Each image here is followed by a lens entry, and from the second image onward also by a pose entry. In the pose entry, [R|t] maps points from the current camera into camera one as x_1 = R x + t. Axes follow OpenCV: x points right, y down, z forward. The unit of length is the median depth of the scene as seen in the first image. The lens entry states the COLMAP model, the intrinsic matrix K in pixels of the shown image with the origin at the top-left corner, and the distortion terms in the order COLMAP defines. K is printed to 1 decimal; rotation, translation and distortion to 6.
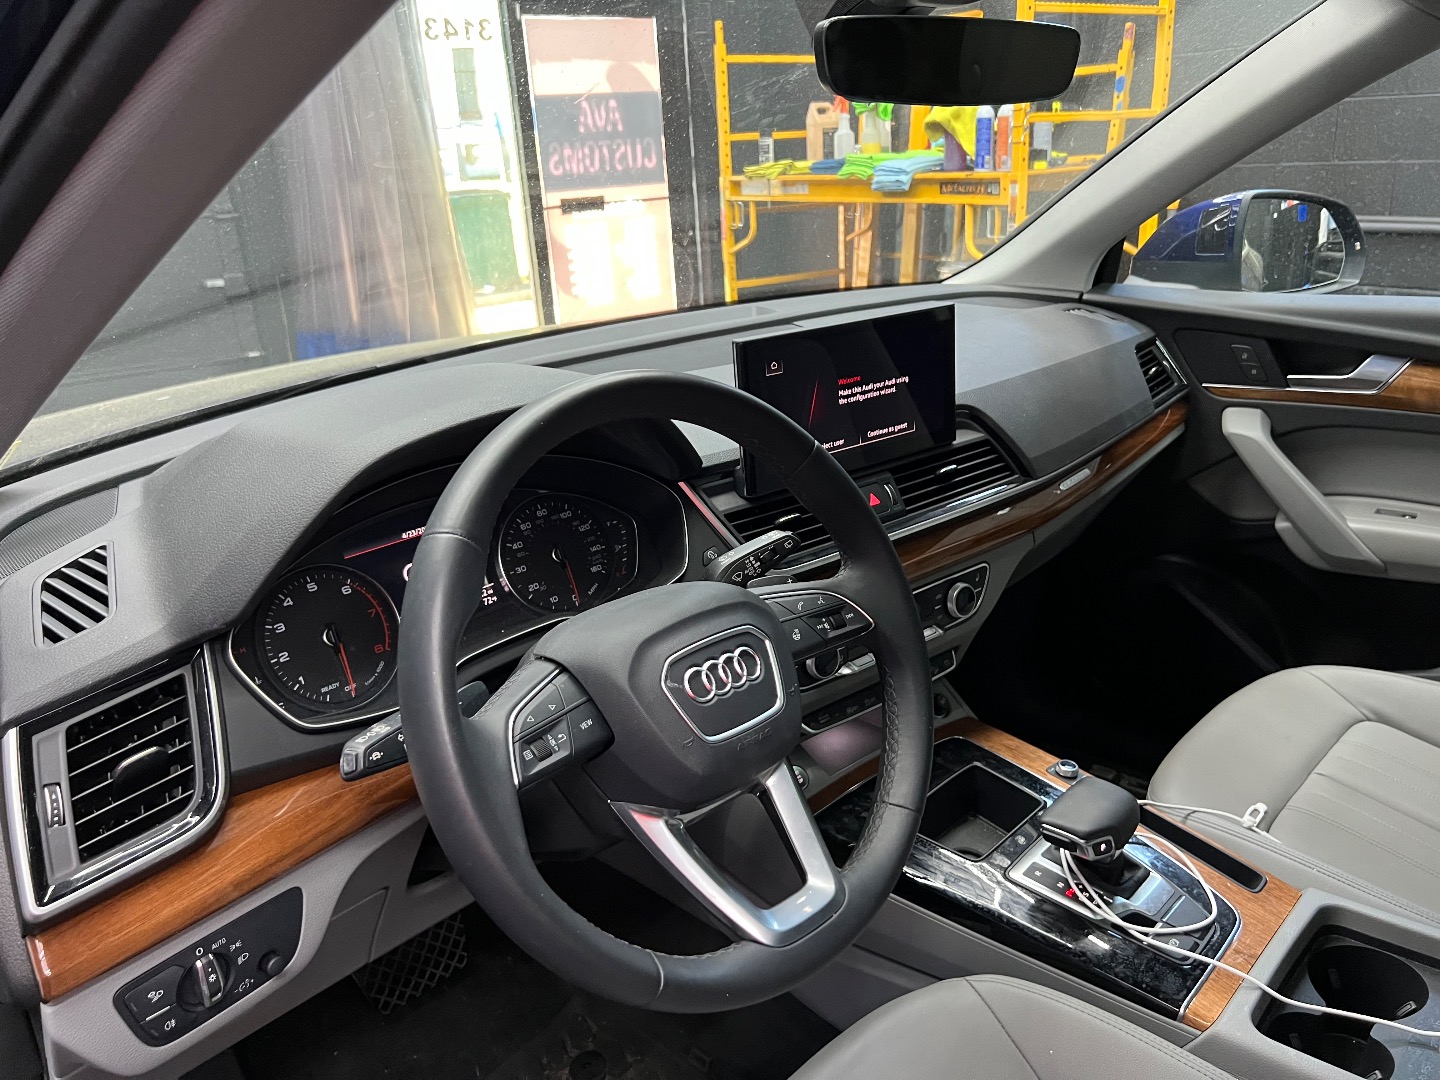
lens RADIAL K [[1086.8, 0, 725.8], [0, 1086.8, 535.4], [0, 0, 1]] dist [0.045599, -0.073635]
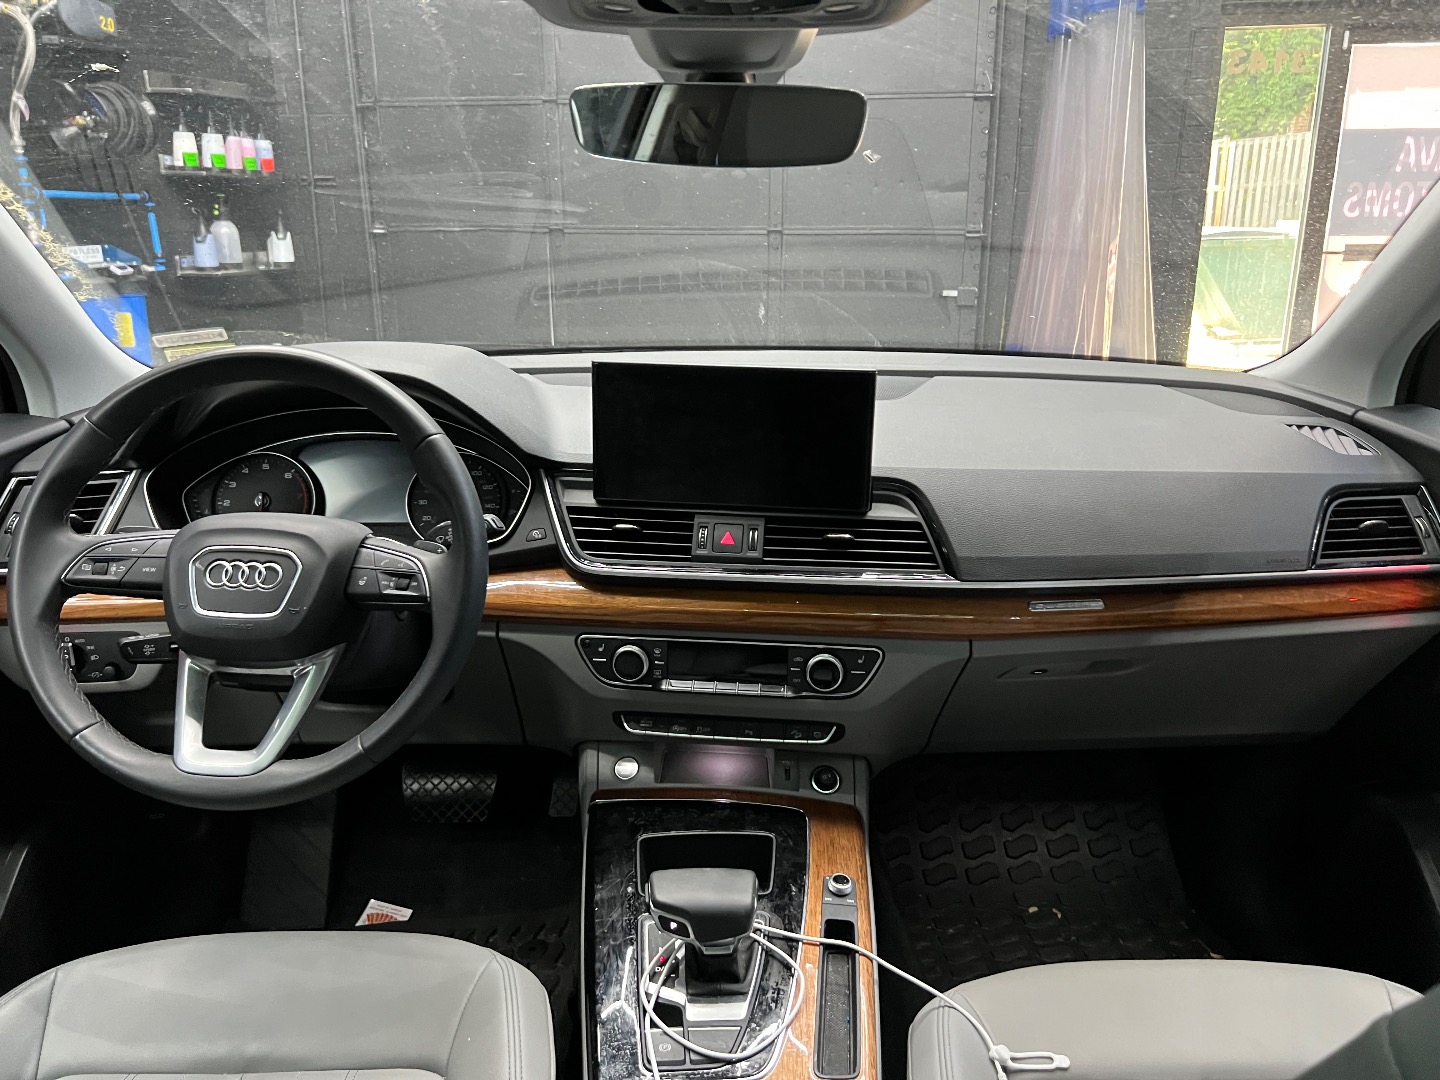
lens RADIAL K [[1086.8, 0, 725.8], [0, 1086.8, 535.4], [0, 0, 1]] dist [0.045599, -0.073635]
pose [[0.709641, 0.260950, -0.654458, 0.703526], [-0.273657, 0.958040, 0.085266, -0.107890], [0.649247, 0.118589, 0.751276, 0.195599]]
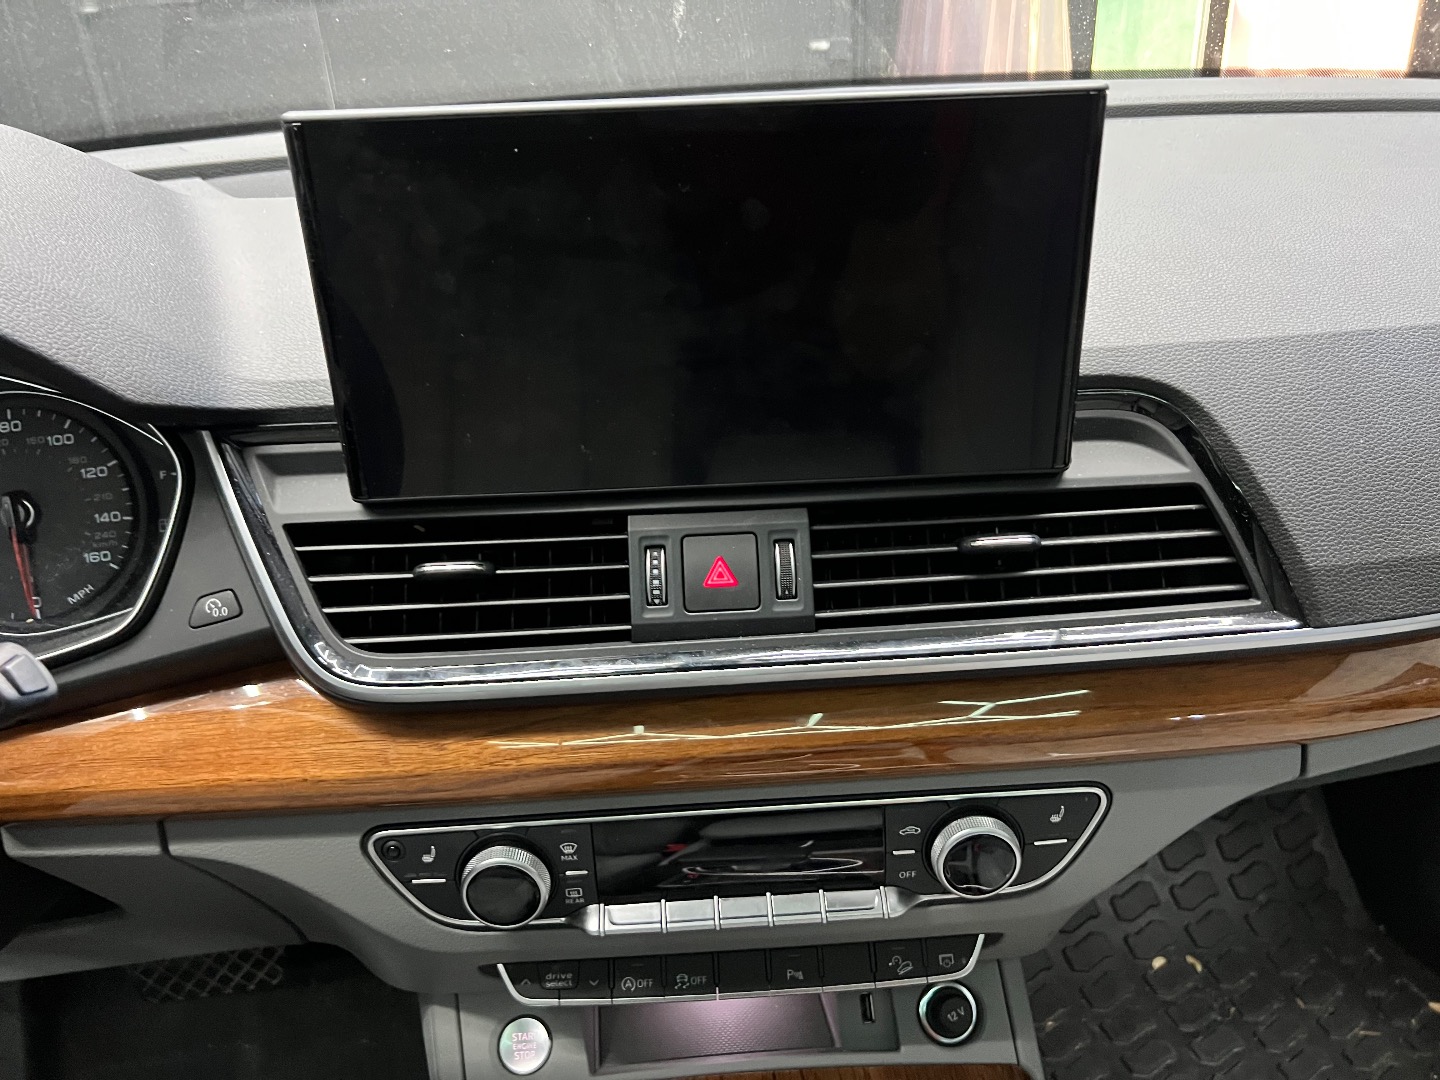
lens RADIAL K [[1092.7, 0, 720.0], [0, 1092.7, 540.0], [0, 0, 1]] dist [0.046813, -0.067565]
pose [[0.808526, 0.291699, -0.511074, 0.295218], [-0.197396, 0.952615, 0.231428, -0.120384], [0.554364, -0.086231, 0.827795, 0.580475]]
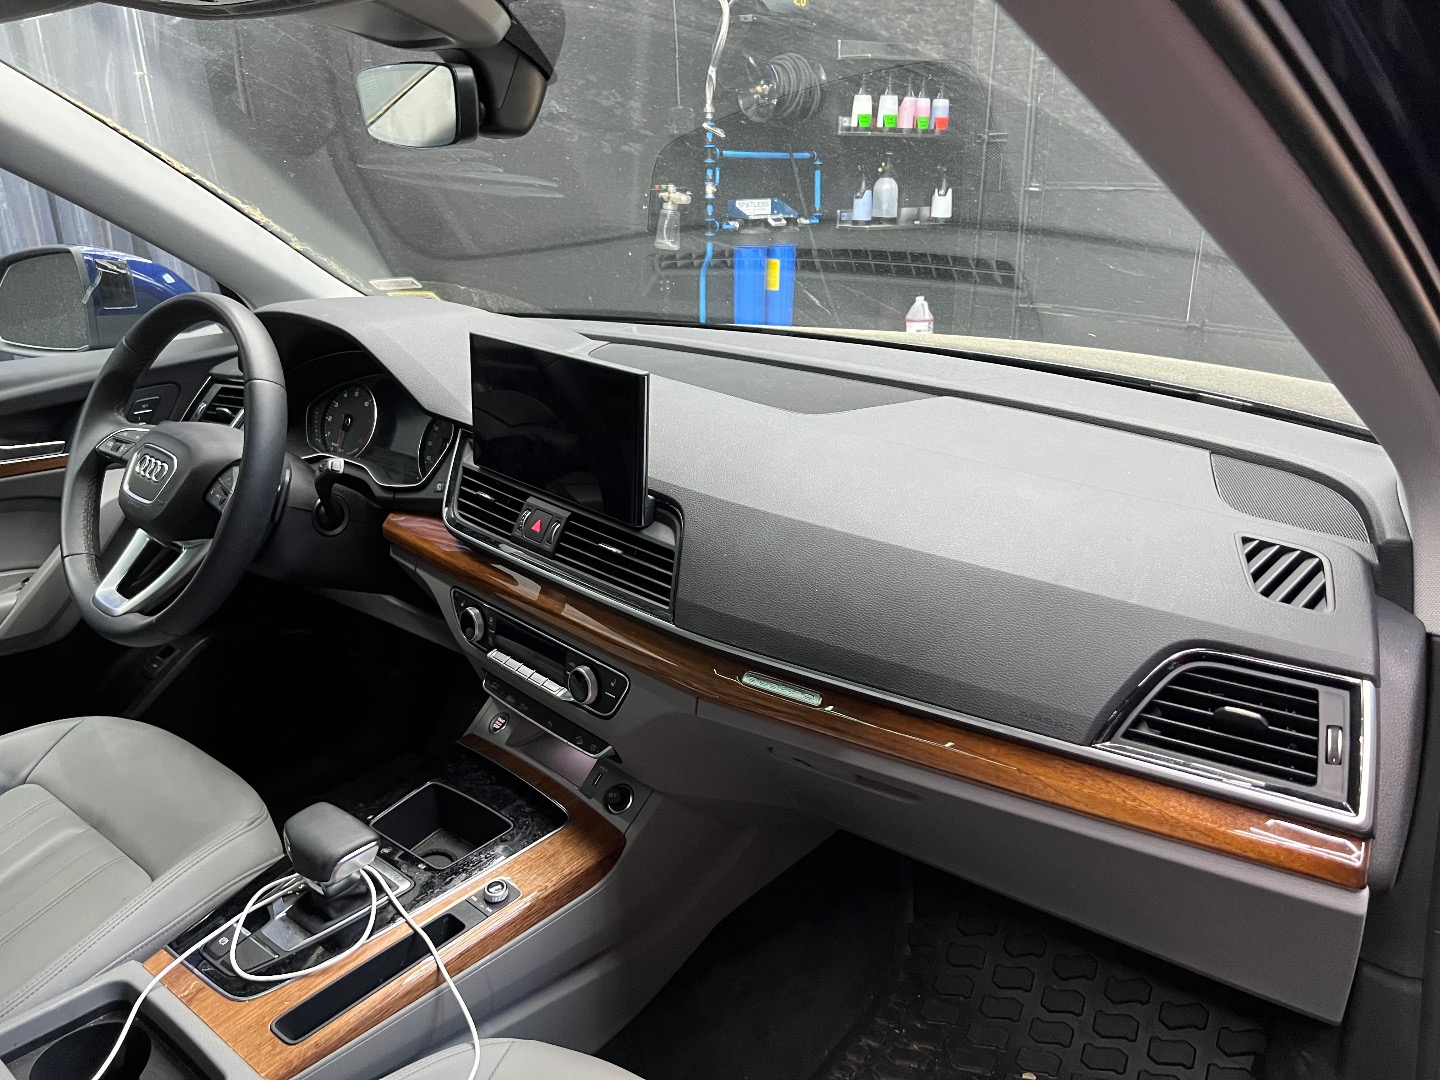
lens RADIAL K [[1086.8, 0, 725.8], [0, 1086.8, 535.4], [0, 0, 1]] dist [0.045599, -0.073635]
pose [[0.085531, 0.381499, -0.920404, 0.950045], [-0.332206, 0.881846, 0.334646, -0.369016], [0.939321, 0.277141, 0.202161, 0.838121]]
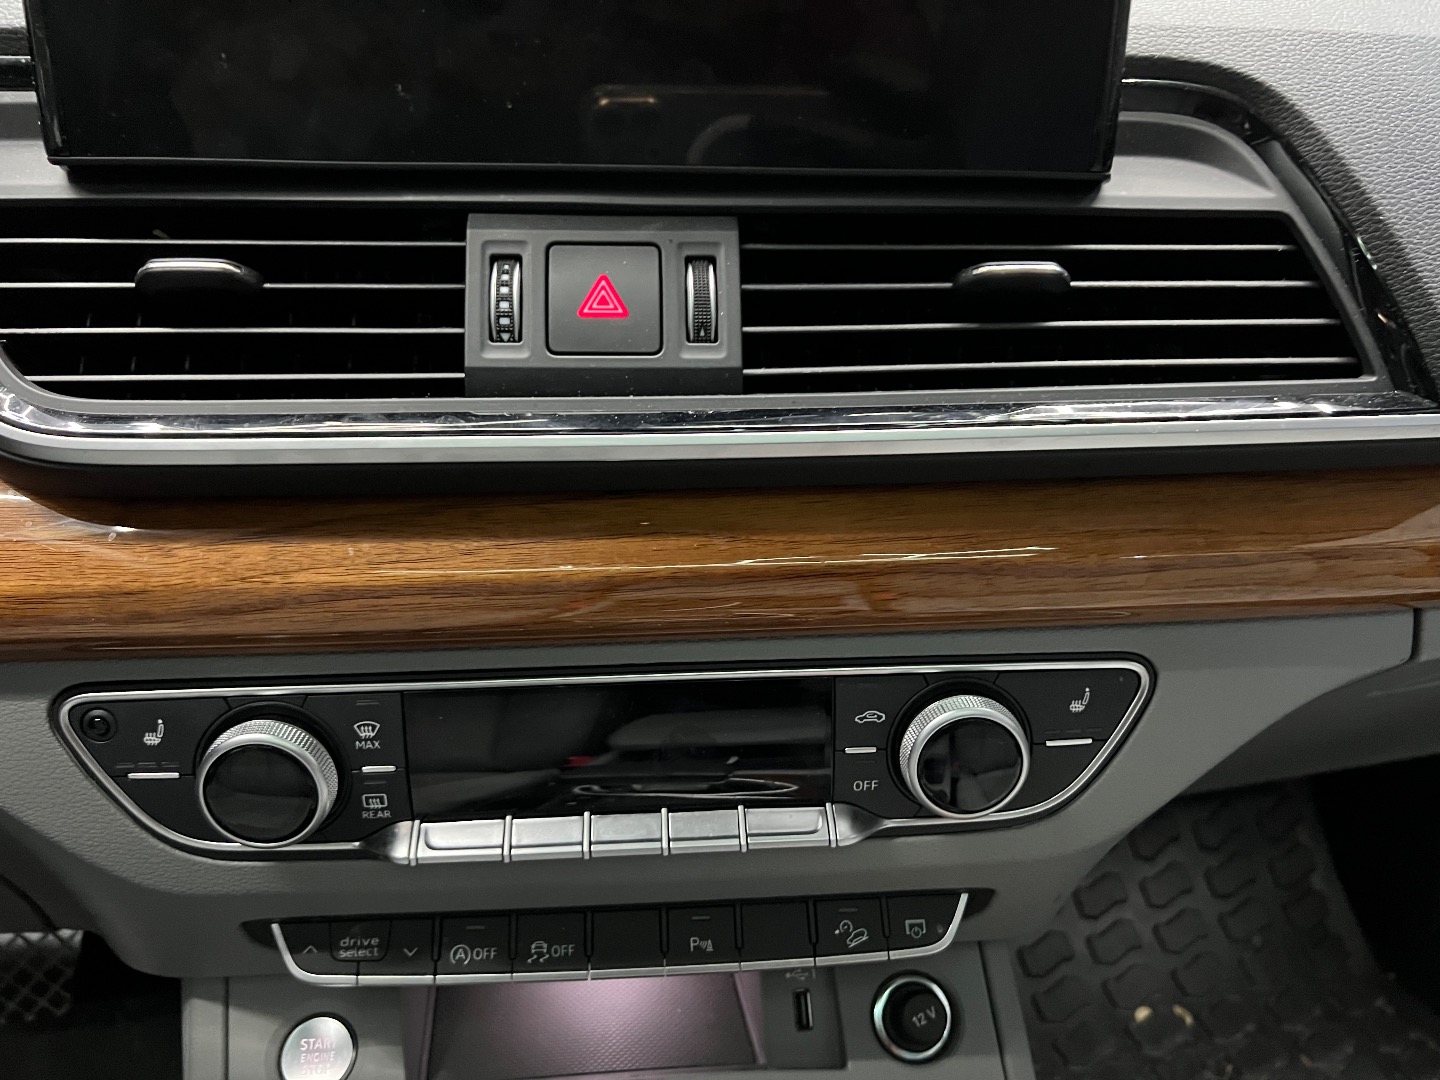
lens RADIAL K [[1110.3, 0, 722.6], [0, 1110.3, 545.3], [0, 0, 1]] dist [0.024978, -0.050199]
pose [[0.825315, 0.282634, -0.488848, 0.272480], [-0.237381, 0.959166, 0.153786, -0.021355], [0.512352, -0.010878, 0.858707, 0.676942]]
